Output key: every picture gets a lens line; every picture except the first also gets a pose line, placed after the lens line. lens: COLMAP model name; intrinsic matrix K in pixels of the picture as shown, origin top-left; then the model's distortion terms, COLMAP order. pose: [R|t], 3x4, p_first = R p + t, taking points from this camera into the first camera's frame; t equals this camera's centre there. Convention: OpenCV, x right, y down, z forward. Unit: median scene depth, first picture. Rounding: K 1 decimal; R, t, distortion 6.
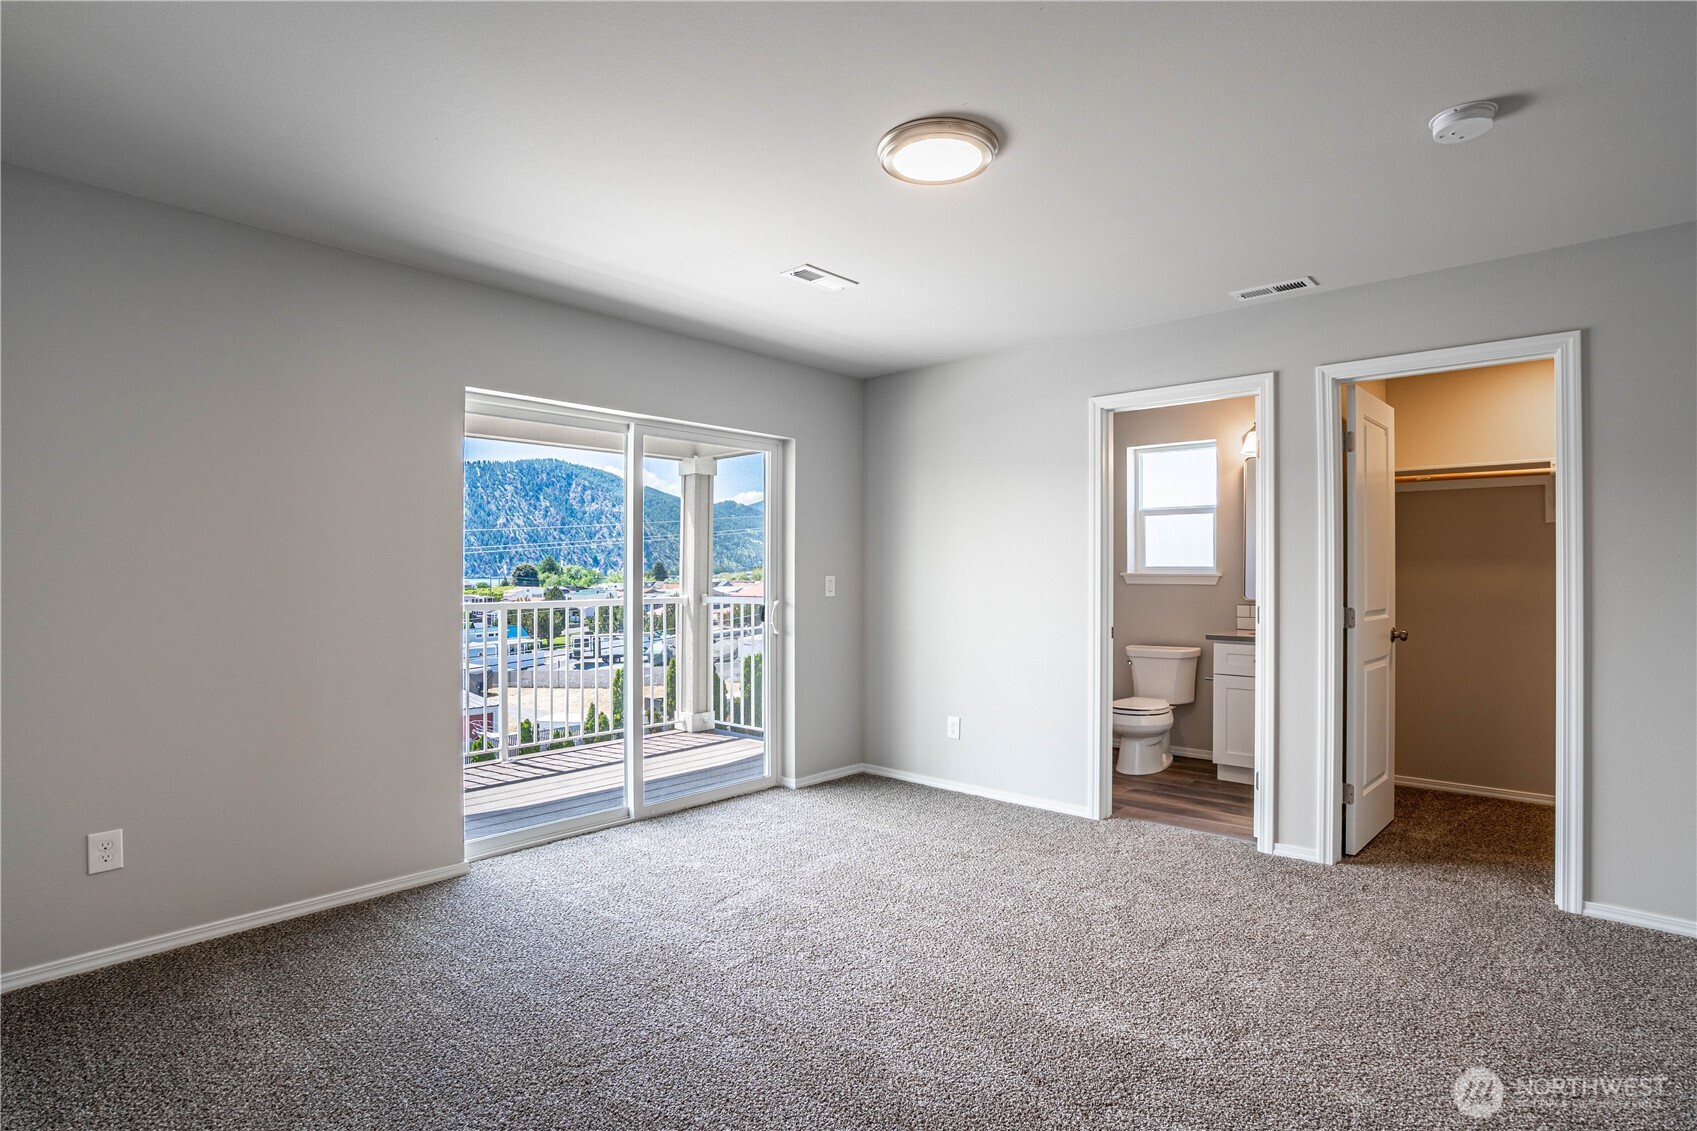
lens RADIAL K [[846.9, 0, 849.8], [0, 846.9, 569.0], [0, 0, 1]] dist [-0.052565, 0.012755]
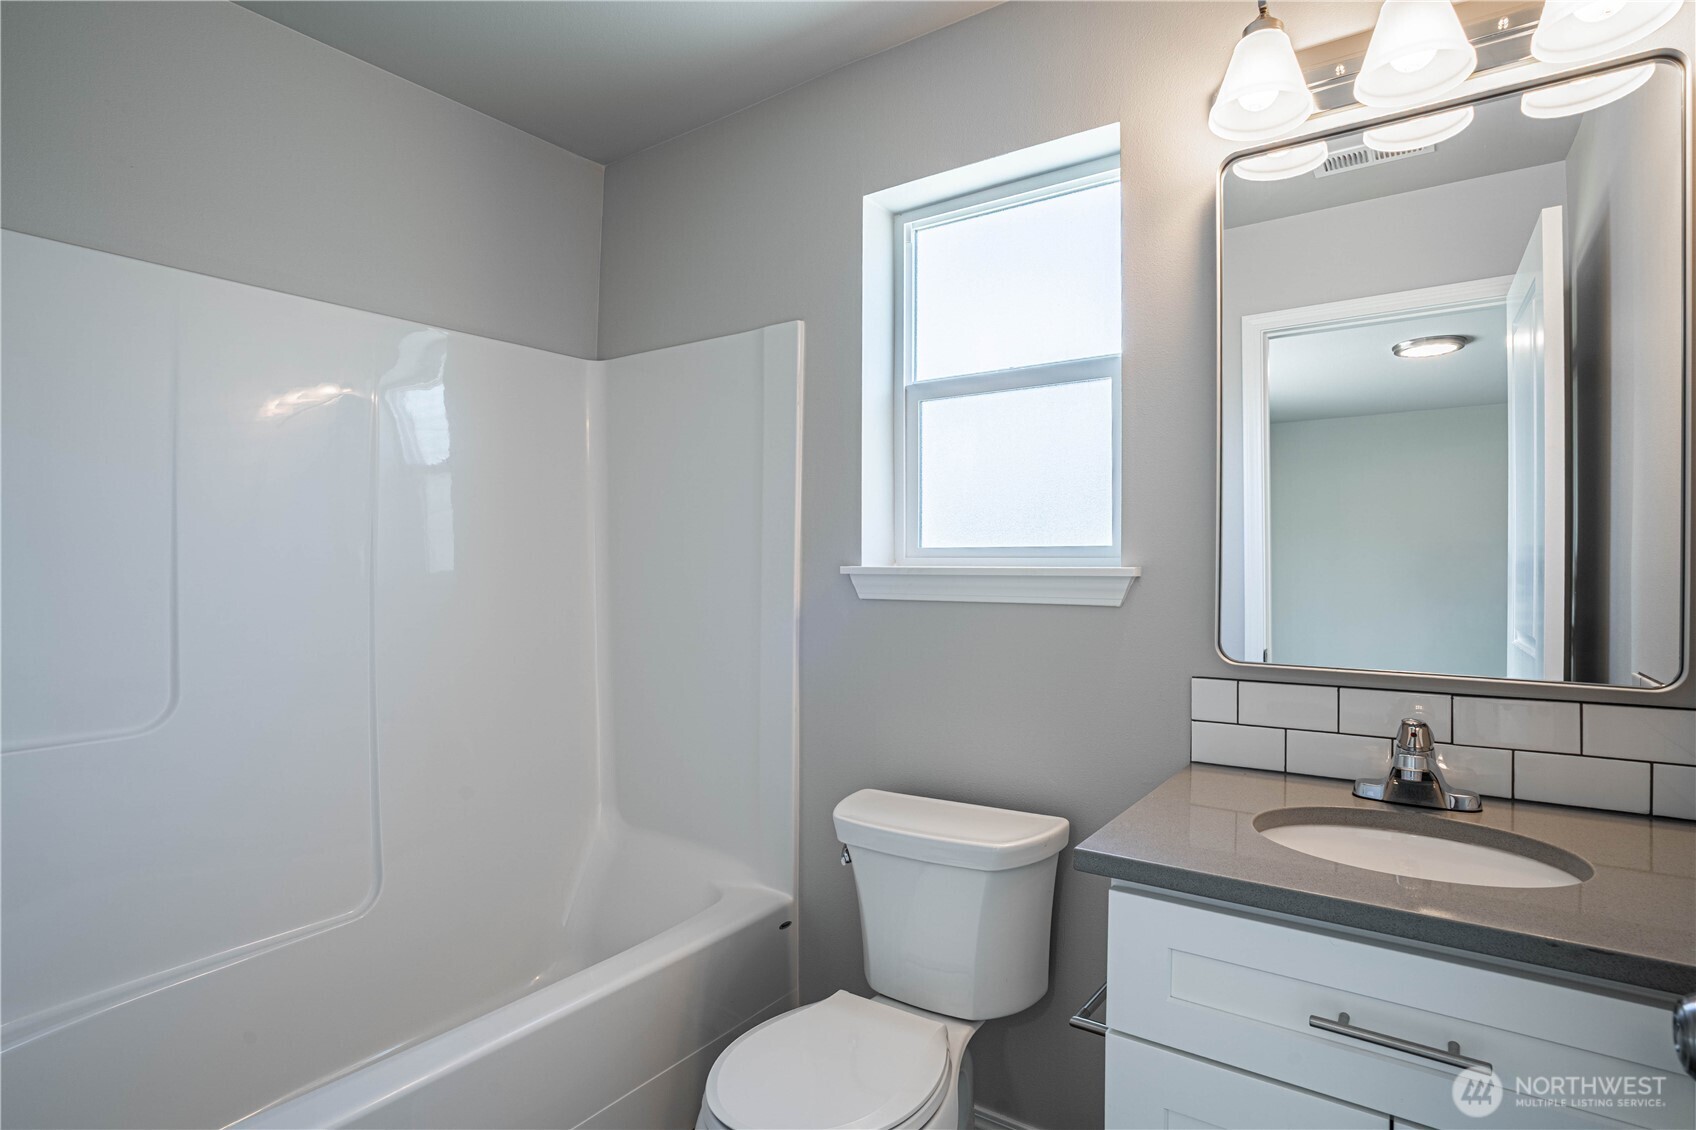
lens RADIAL K [[846.4, 0, 847.4], [0, 846.4, 559.8], [0, 0, 1]] dist [-0.052565, 0.012755]
pose [[0.994841, -0.003860, 0.101368, 0.300783], [0.002969, 0.999956, 0.008941, -0.001006], [-0.101398, -0.008594, 0.994809, 0.692305]]
